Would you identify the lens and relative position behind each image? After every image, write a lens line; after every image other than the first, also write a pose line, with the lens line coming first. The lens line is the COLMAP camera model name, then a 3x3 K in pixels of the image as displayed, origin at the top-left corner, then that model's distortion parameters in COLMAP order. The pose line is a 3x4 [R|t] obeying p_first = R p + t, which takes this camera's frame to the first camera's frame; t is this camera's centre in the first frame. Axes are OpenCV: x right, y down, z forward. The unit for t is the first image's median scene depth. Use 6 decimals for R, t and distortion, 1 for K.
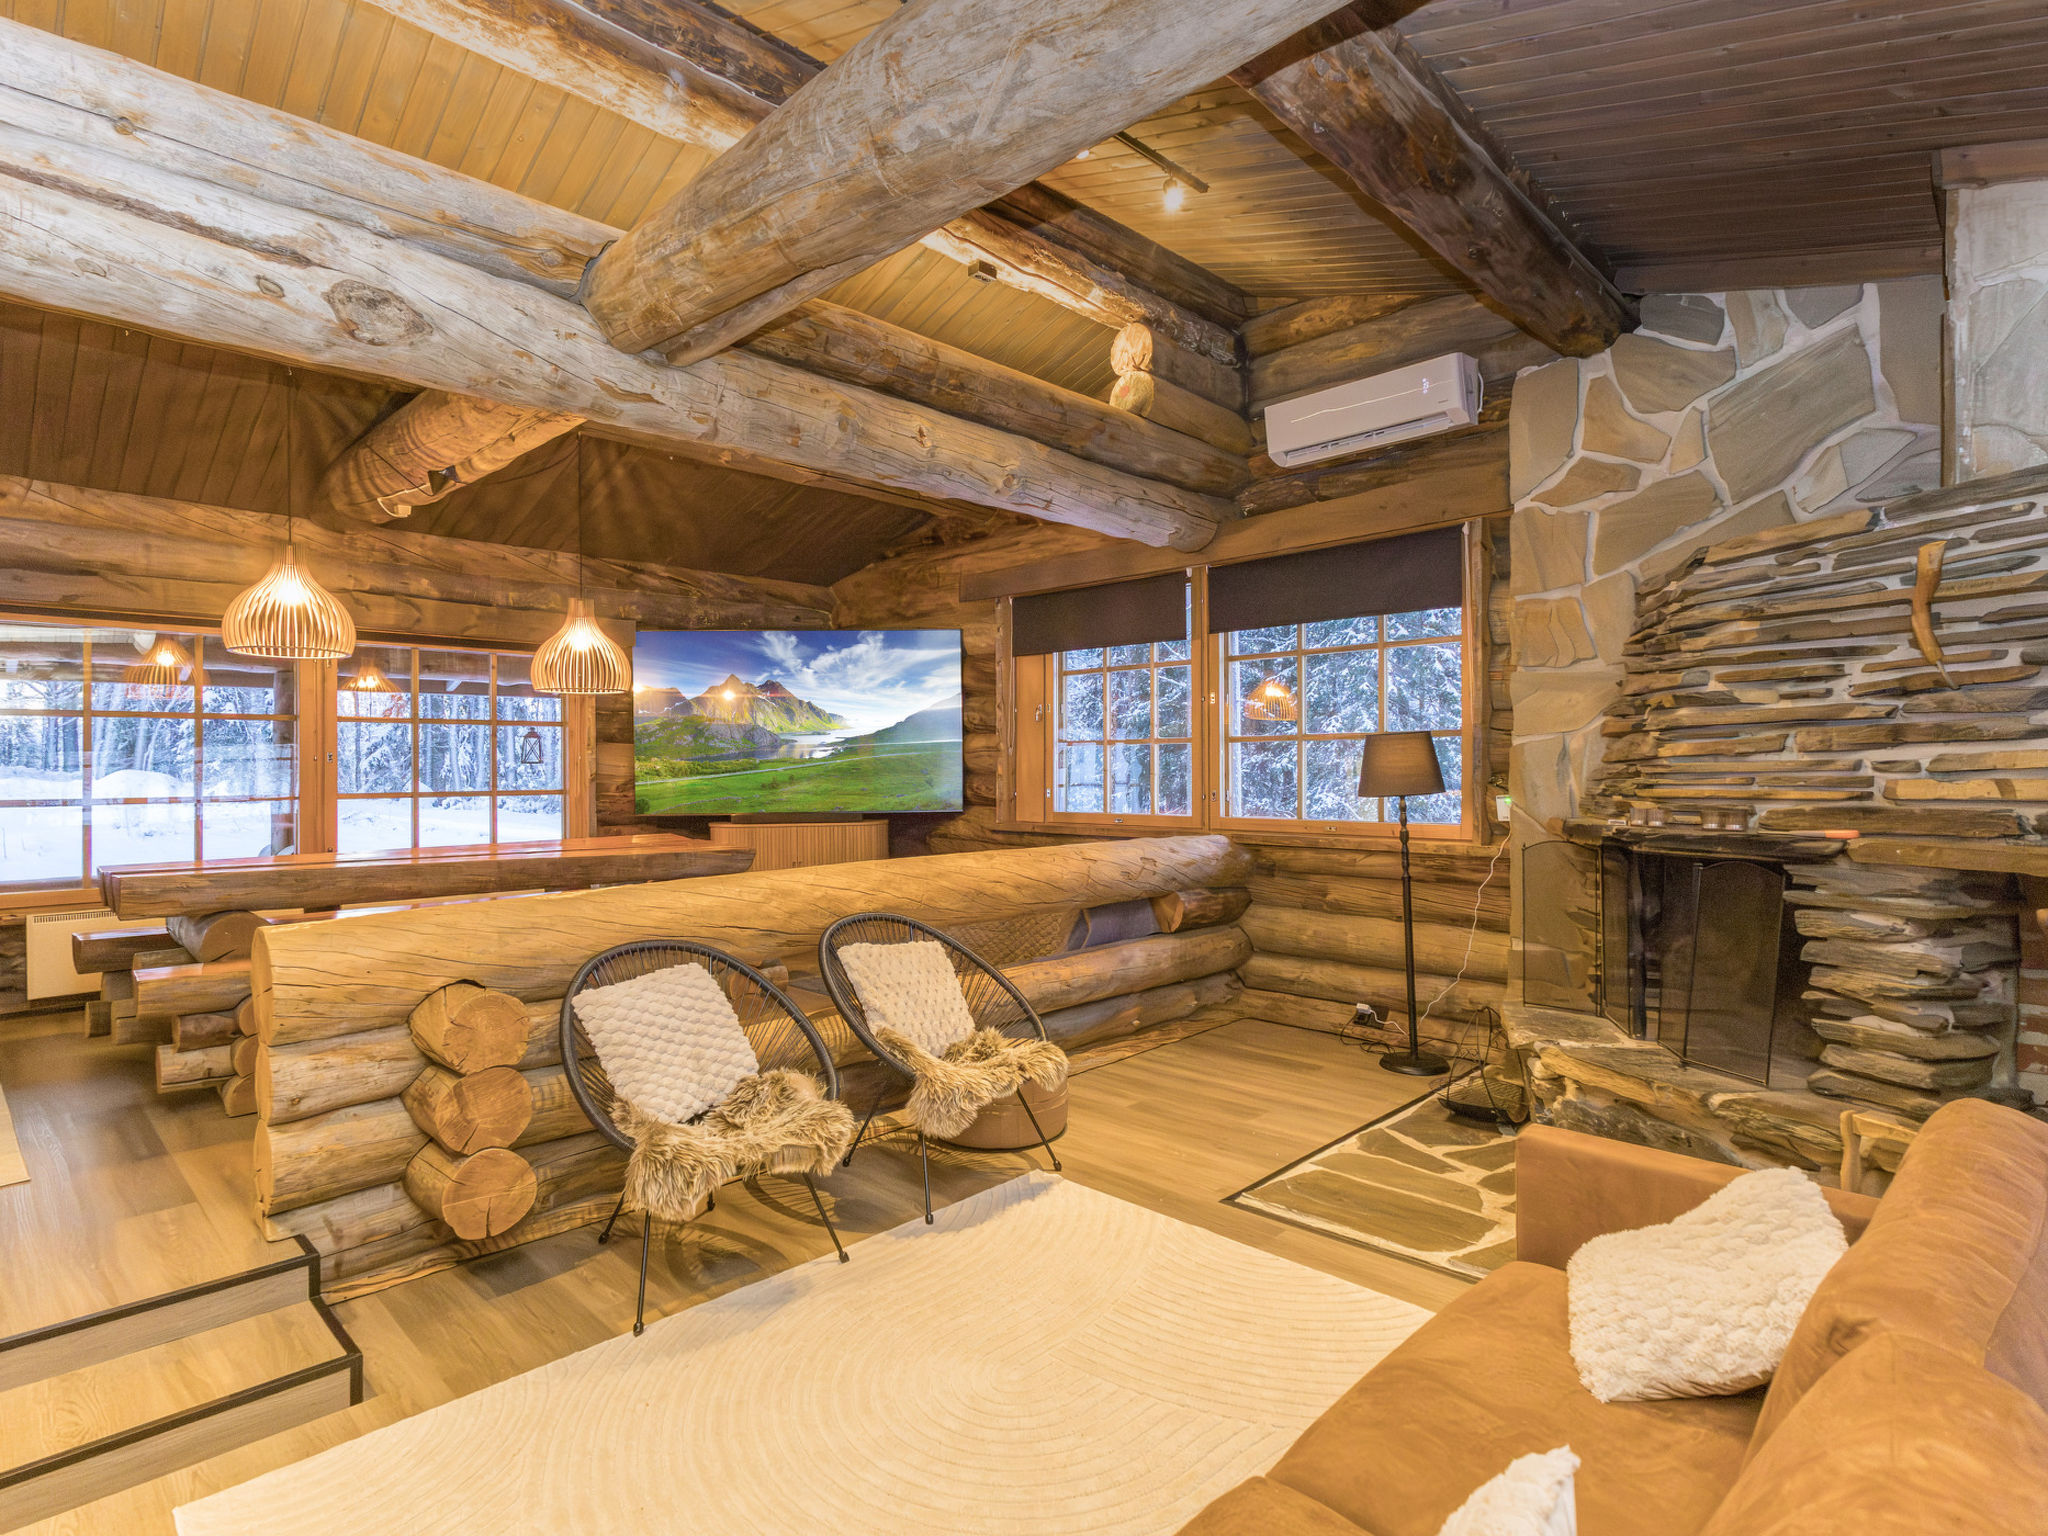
lens RADIAL K [[1064.4, 0, 1017.7], [0, 1064.4, 761.6], [0, 0, 1]] dist [0.005694, 0.001425]
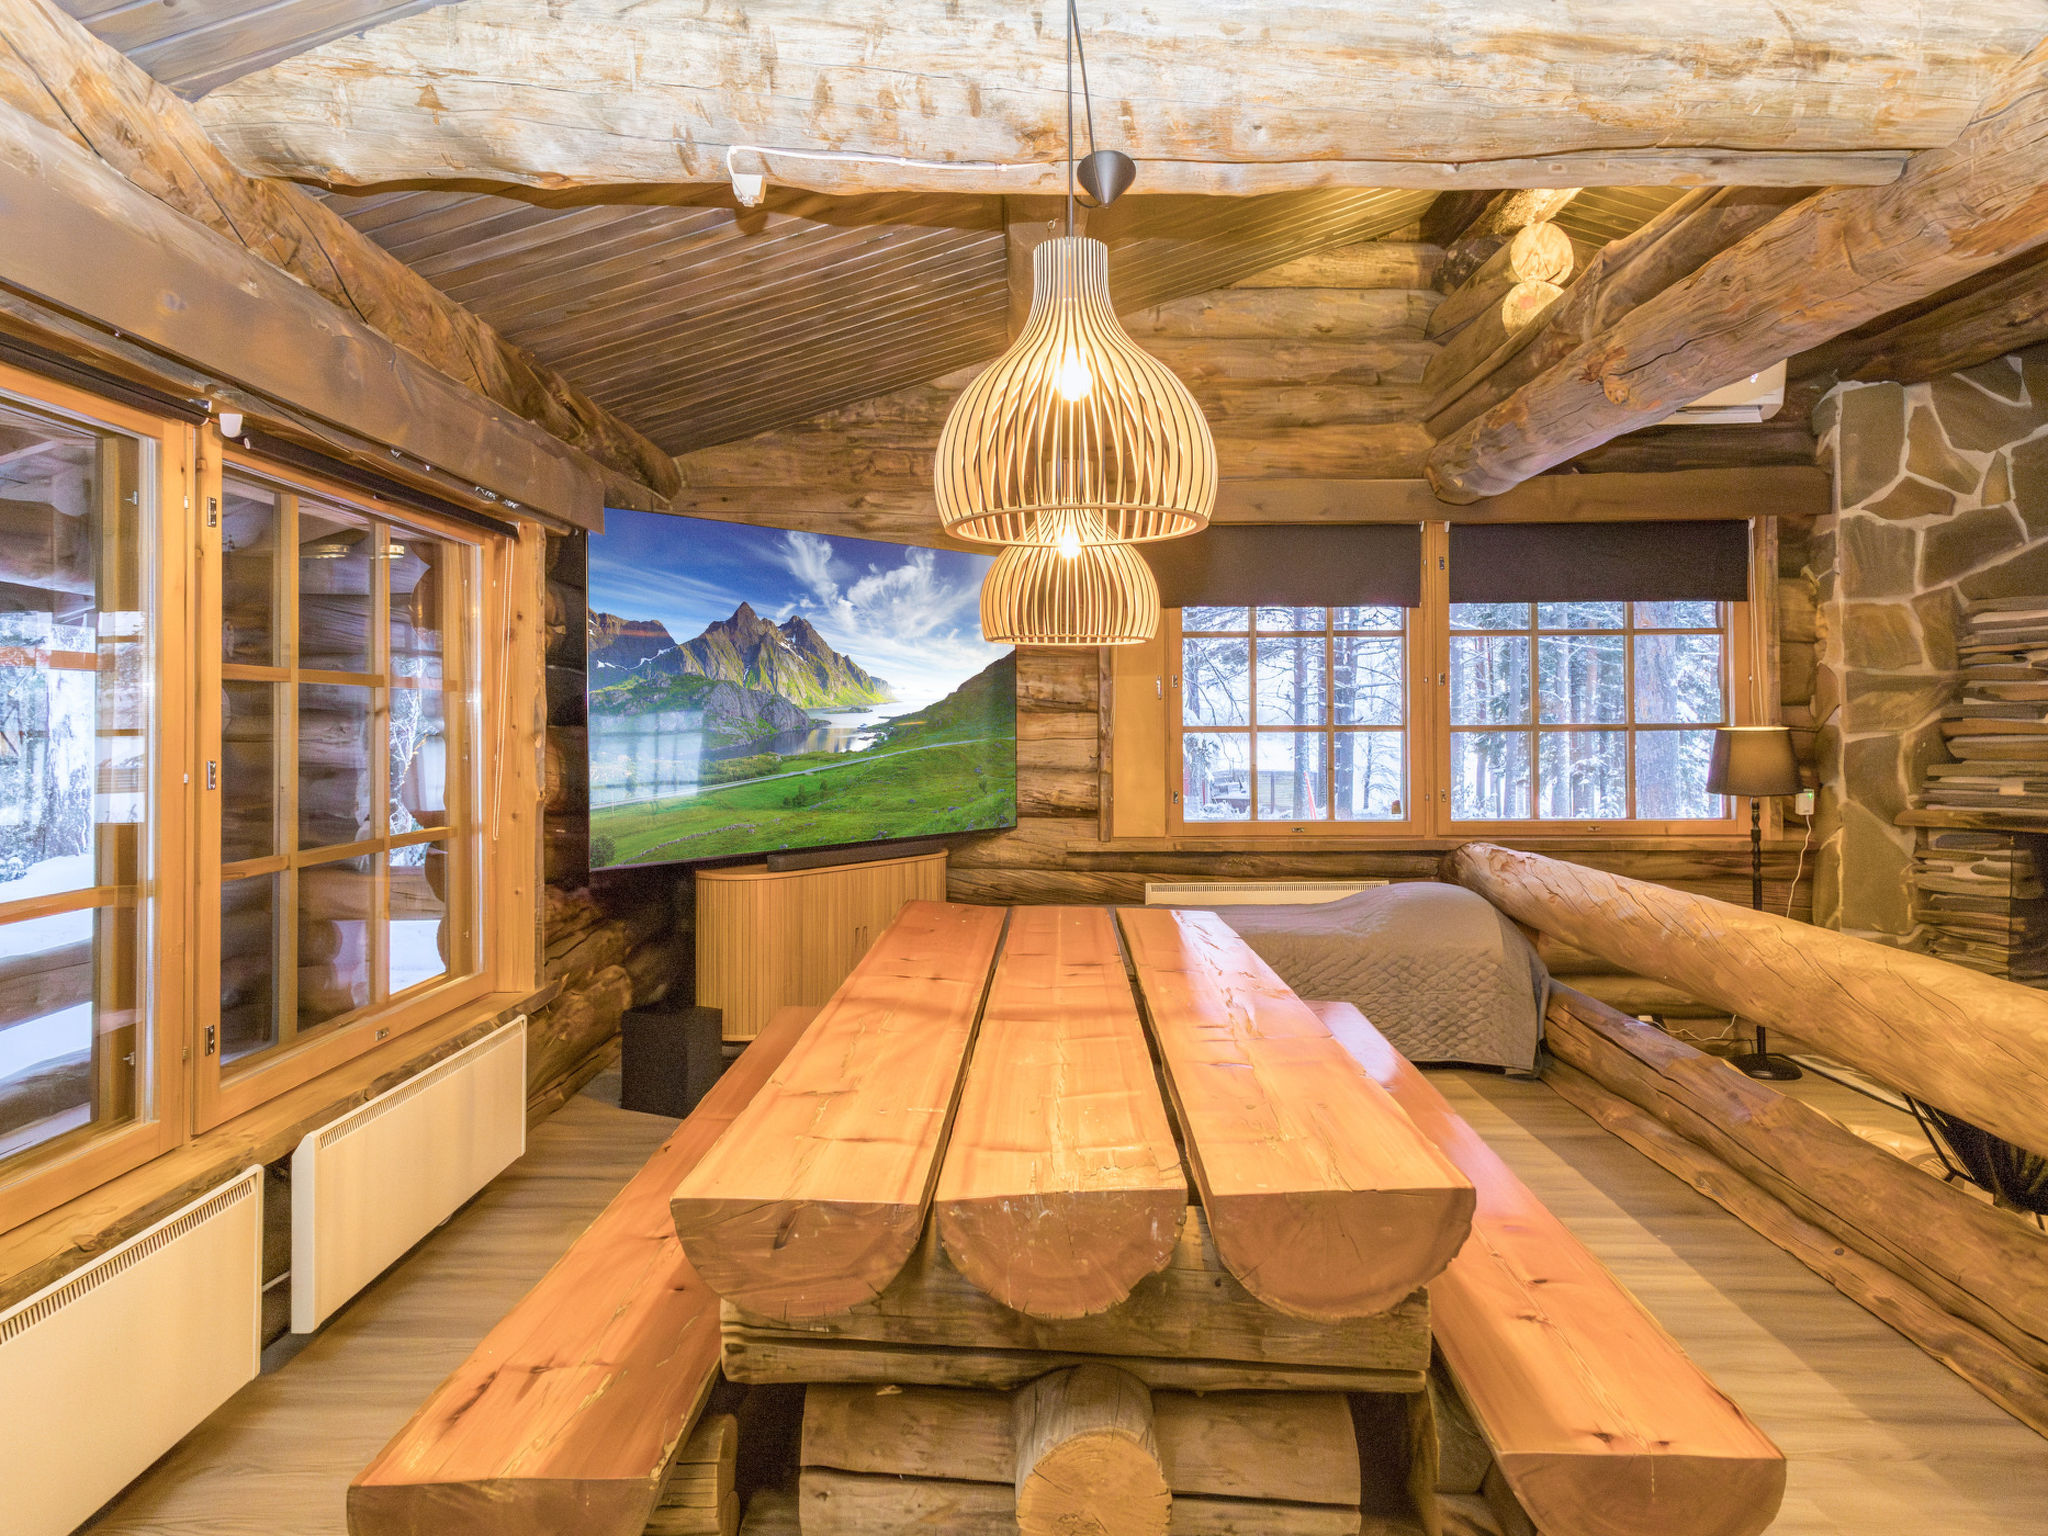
lens RADIAL K [[1282.9, 0, 1018.5], [0, 1282.9, 715.4], [0, 0, 1]] dist [0.012214, 0.001643]
pose [[0.720826, 0.008407, 0.693065, -0.986855], [-0.003084, 0.999955, -0.008923, -0.027466], [-0.693109, 0.004294, 0.720820, 0.652501]]
